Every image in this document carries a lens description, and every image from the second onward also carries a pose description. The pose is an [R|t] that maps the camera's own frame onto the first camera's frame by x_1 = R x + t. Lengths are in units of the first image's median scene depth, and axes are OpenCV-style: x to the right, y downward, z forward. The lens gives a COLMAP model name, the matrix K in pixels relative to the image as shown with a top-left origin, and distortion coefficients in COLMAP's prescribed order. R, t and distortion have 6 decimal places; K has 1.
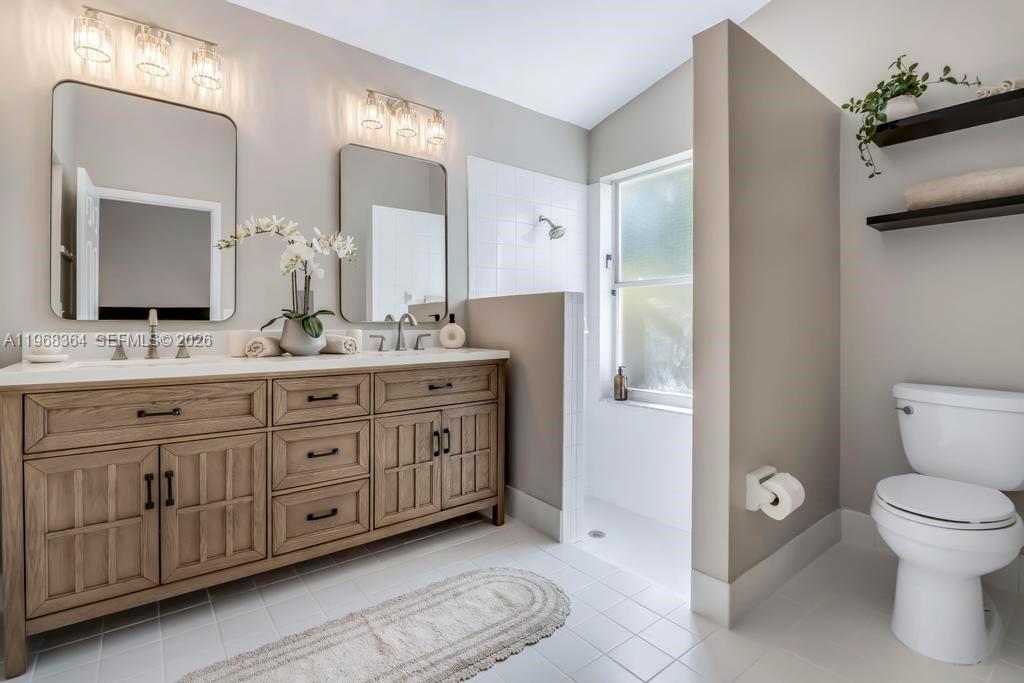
lens RADIAL K [[477.7, 0, 508.2], [0, 477.7, 325.7], [0, 0, 1]] dist [-0.024892, 0.004409]
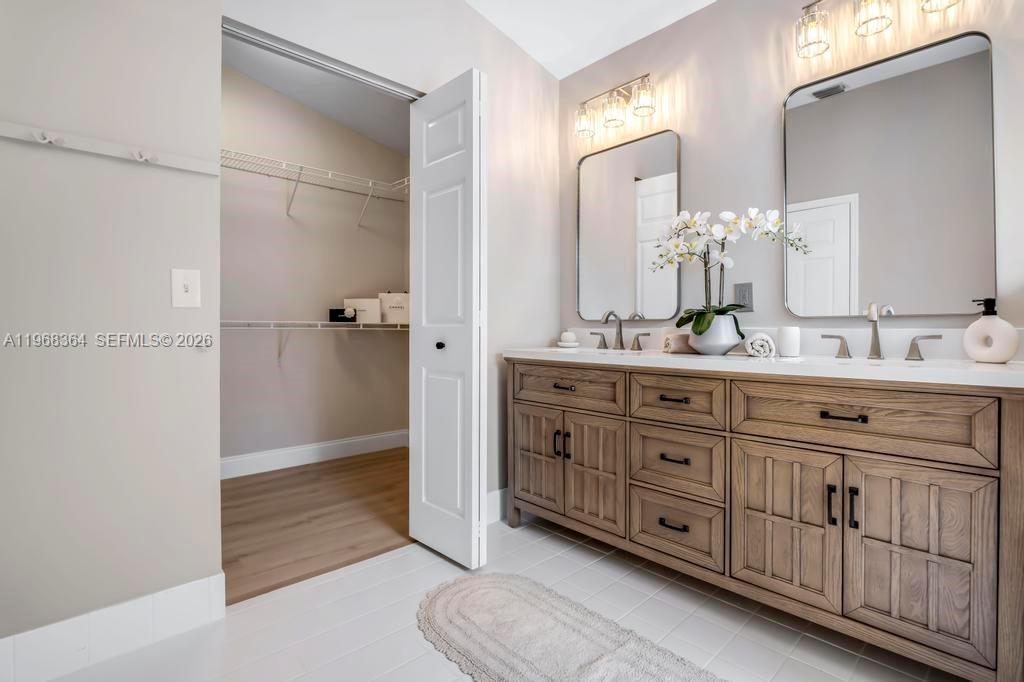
lens RADIAL K [[477.7, 0, 514.2], [0, 477.7, 326.5], [0, 0, 1]] dist [-0.024892, 0.004409]
pose [[0.102118, -0.004698, -0.994761, 0.467392], [-0.003153, 0.999982, -0.005046, 0.014646], [0.994767, 0.003652, 0.102101, 0.553895]]
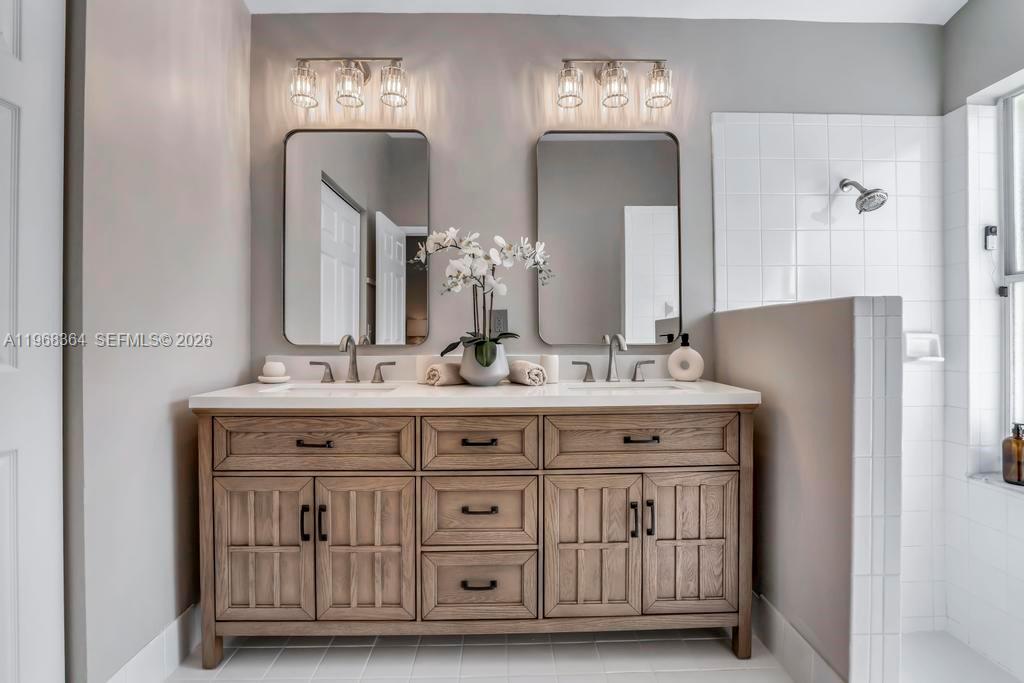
lens RADIAL K [[477.7, 0, 513.1], [0, 477.7, 333.2], [0, 0, 1]] dist [-0.024892, 0.004409]
pose [[0.807441, -0.003806, -0.589936, 0.131833], [0.001326, 0.999988, -0.004637, -0.029770], [0.589947, 0.002961, 0.807437, 0.346713]]
